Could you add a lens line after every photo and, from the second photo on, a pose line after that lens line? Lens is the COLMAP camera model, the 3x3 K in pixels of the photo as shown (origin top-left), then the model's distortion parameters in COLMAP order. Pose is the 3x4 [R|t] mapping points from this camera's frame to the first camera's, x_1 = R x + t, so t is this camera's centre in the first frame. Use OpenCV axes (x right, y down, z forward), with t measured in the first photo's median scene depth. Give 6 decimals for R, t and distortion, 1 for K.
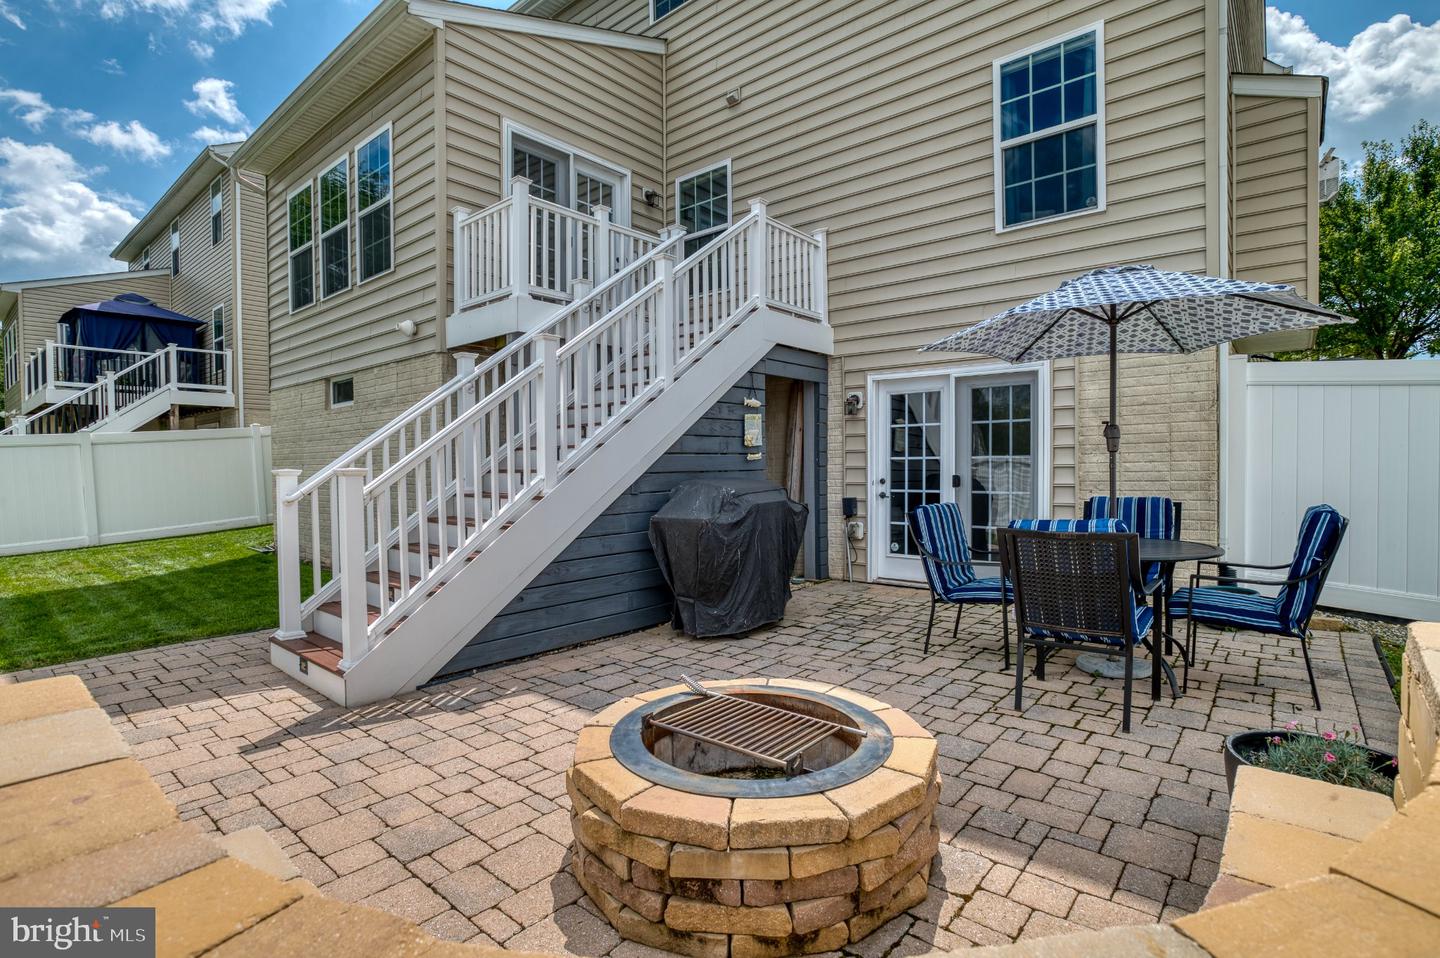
lens RADIAL K [[692.3, 0, 716.8], [0, 692.3, 467.7], [0, 0, 1]] dist [-0.004088, -0.000364]
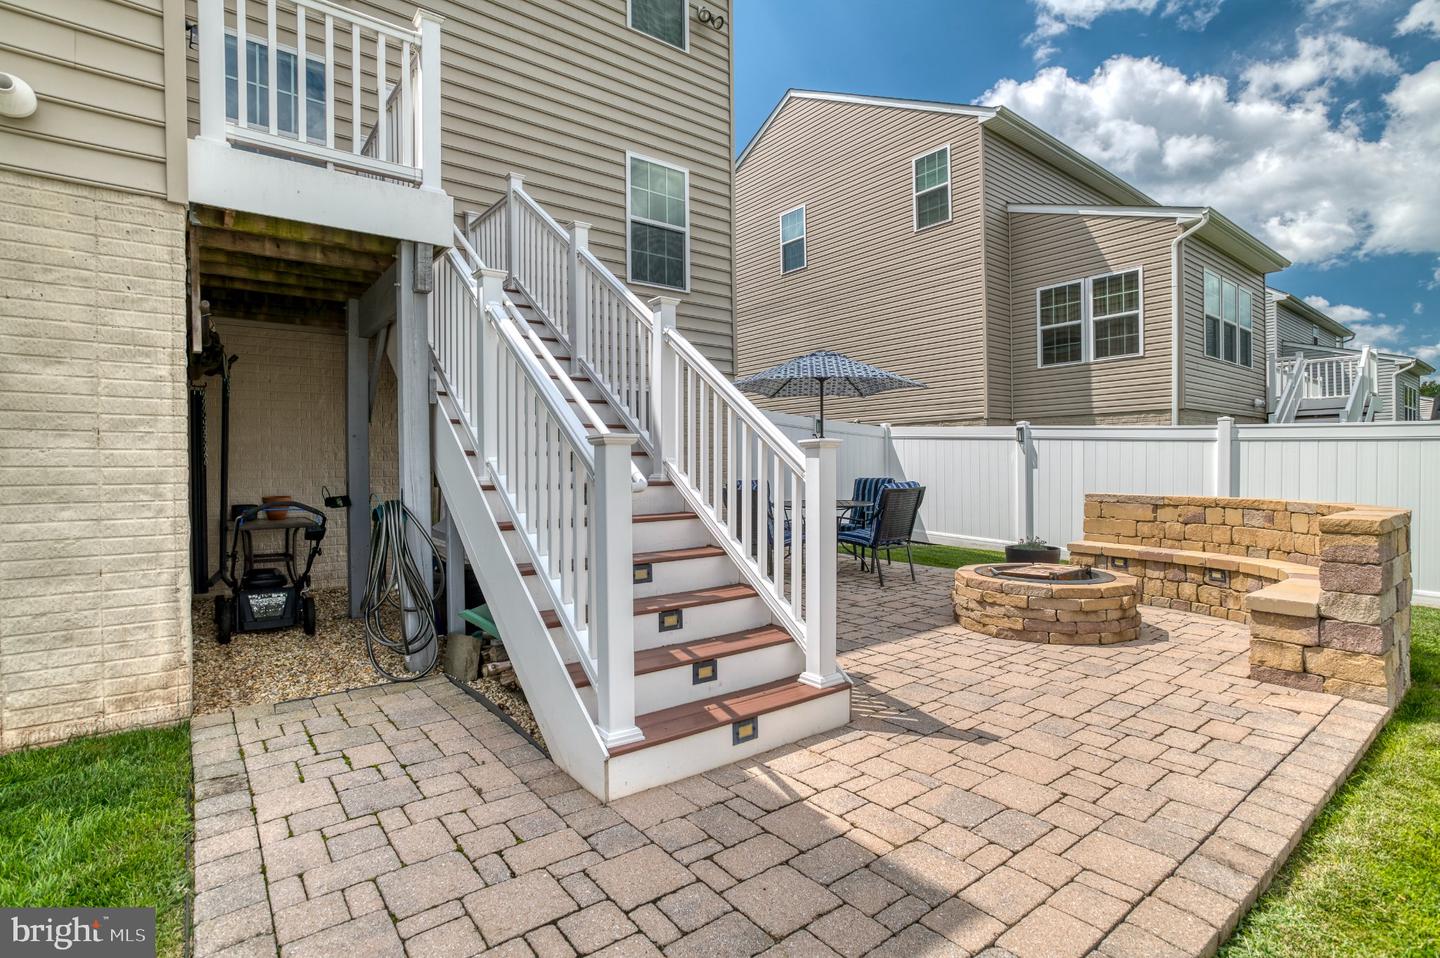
lens RADIAL K [[692.3, 0, 716.8], [0, 692.3, 467.7], [0, 0, 1]] dist [-0.004088, -0.000364]
pose [[0.193993, 0.003331, 0.980997, -1.421111], [0.019189, 0.999790, -0.007190, 0.036738], [-0.980815, 0.020219, 0.193888, 0.999590]]
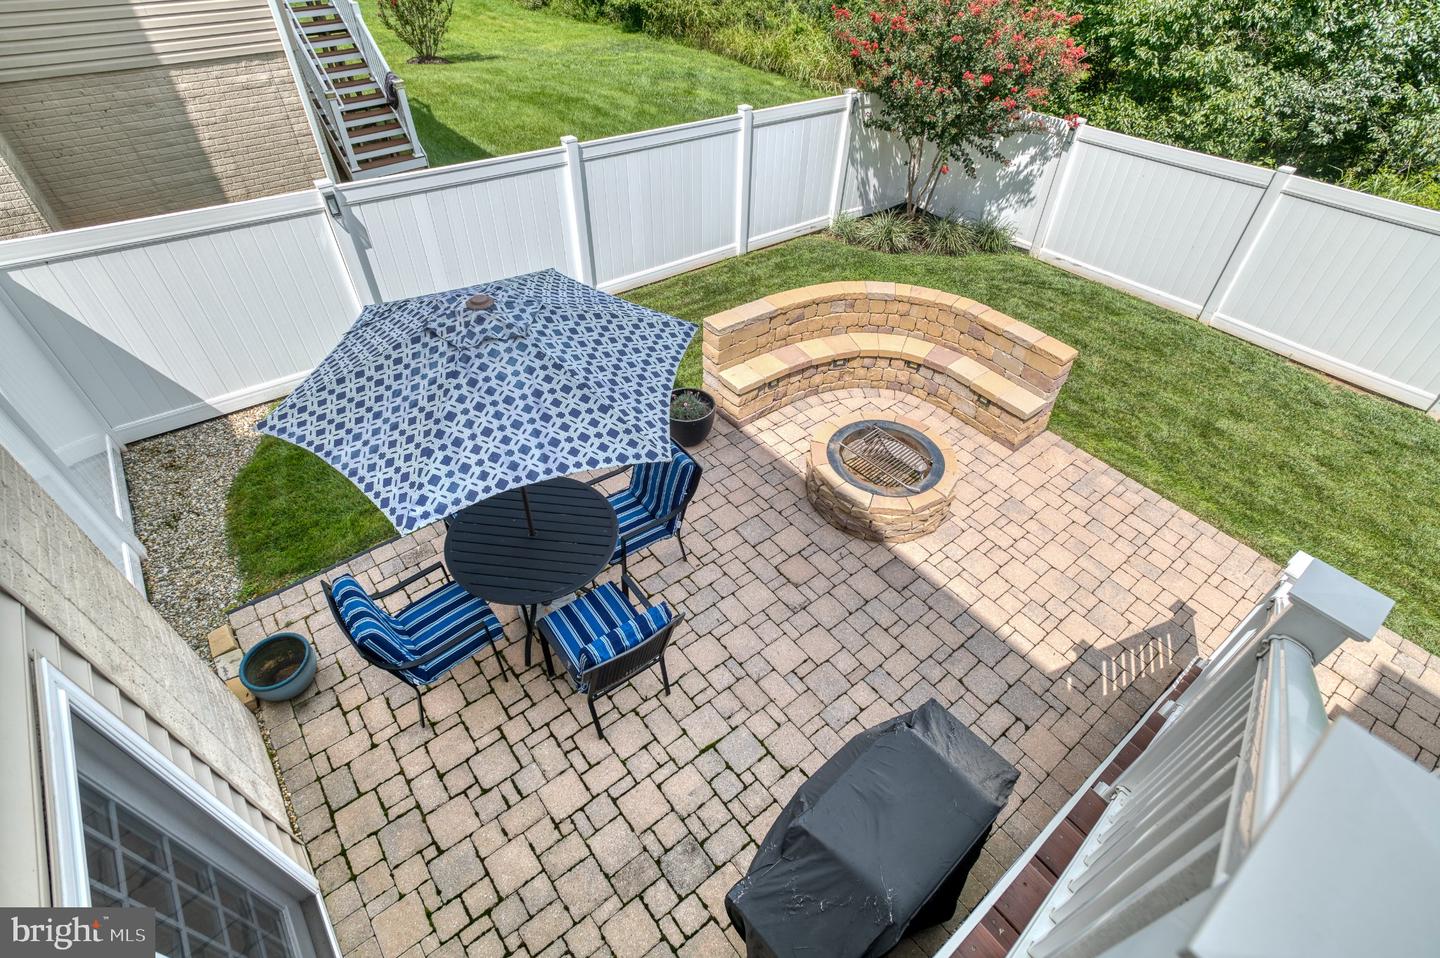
lens RADIAL K [[692.3, 0, 716.8], [0, 692.3, 467.7], [0, 0, 1]] dist [-0.004088, -0.000364]
pose [[-0.981263, -0.135546, 0.136931, 0.183083], [-0.001738, 0.716890, 0.697184, -0.802083], [-0.192665, 0.683883, -0.703693, 1.811158]]
